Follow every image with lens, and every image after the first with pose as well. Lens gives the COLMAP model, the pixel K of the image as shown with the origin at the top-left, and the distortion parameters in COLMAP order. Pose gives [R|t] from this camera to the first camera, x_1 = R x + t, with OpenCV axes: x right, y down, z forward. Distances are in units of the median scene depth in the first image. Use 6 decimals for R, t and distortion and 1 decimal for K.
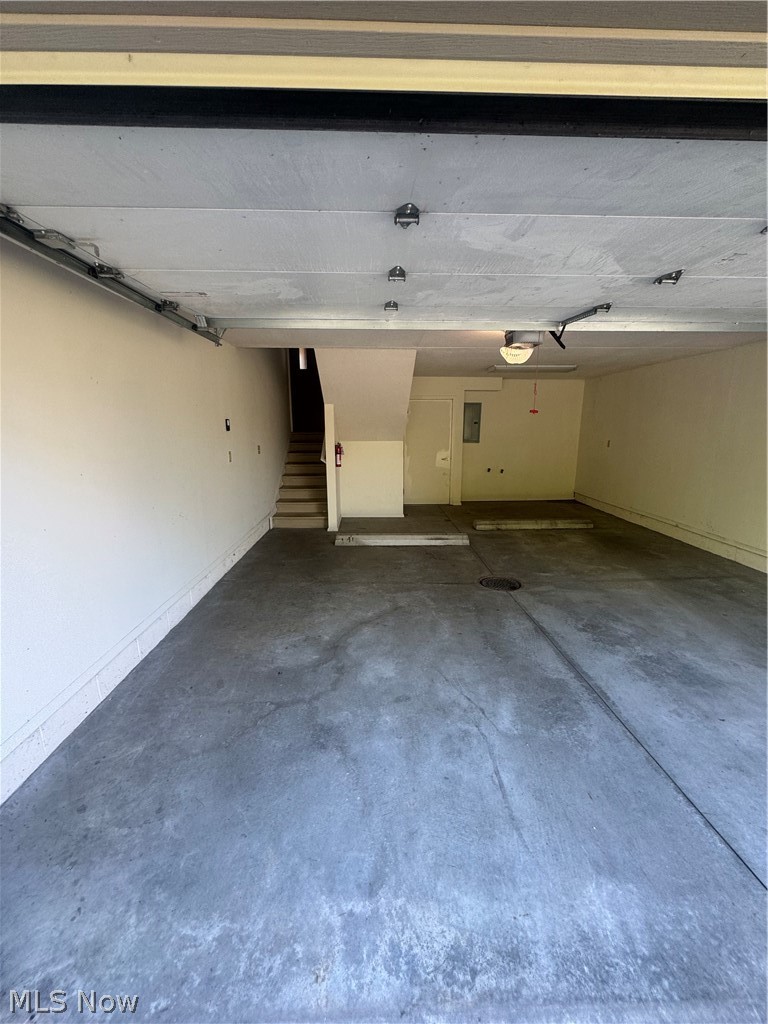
lens RADIAL K [[409.8, 0, 384.0], [0, 409.8, 512.0], [0, 0, 1]] dist [-0.001886, -0.000211]
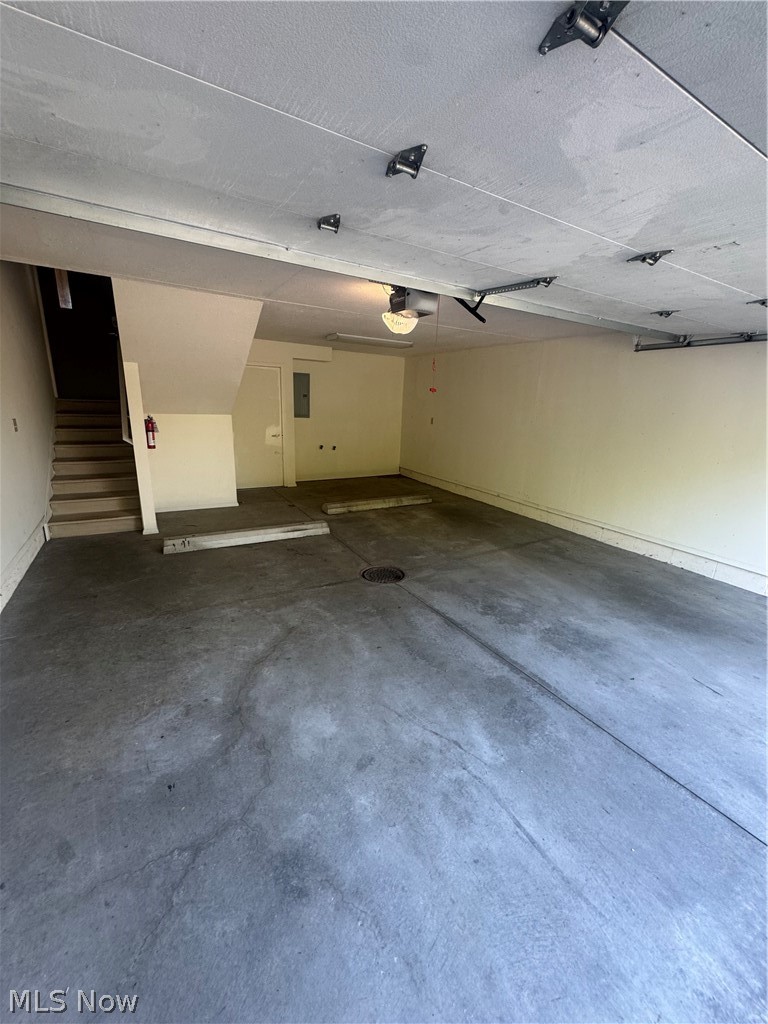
lens RADIAL K [[409.8, 0, 384.0], [0, 409.8, 512.0], [0, 0, 1]] dist [-0.001886, -0.000211]
pose [[0.879014, -0.090126, 0.468201, -0.148560], [0.058328, 0.994923, 0.082012, -0.046698], [-0.473215, -0.044780, 0.879808, 0.196639]]
